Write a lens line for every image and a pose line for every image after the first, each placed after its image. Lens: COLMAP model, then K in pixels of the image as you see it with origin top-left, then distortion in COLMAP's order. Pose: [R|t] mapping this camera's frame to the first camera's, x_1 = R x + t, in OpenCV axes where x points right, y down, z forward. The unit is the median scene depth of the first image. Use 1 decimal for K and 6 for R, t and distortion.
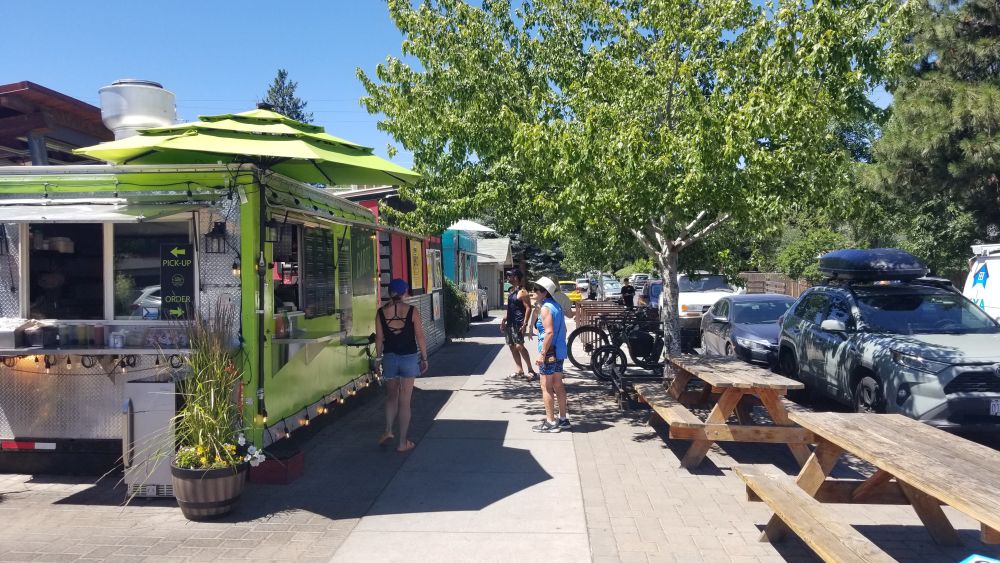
lens RADIAL K [[805.3, 0, 500.0], [0, 805.3, 281.5], [0, 0, 1]] dist [0.082443, -0.110457]
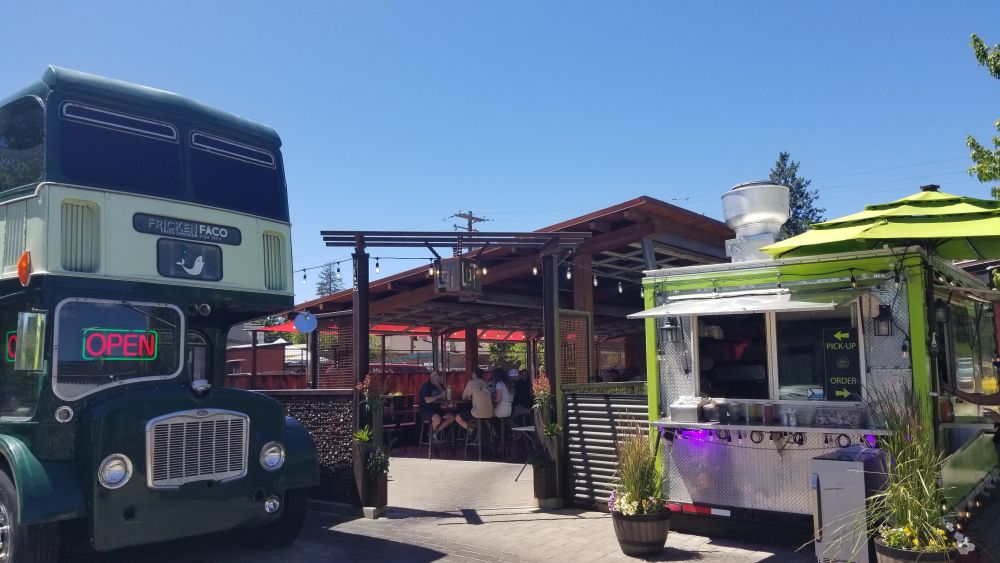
lens RADIAL K [[805.3, 0, 500.0], [0, 805.3, 281.5], [0, 0, 1]] dist [0.082443, -0.110457]
pose [[0.829263, -0.066830, -0.554849, -0.172012], [0.009585, 0.994379, -0.105444, 0.001025], [0.558777, 0.082123, 0.825242, -0.120787]]
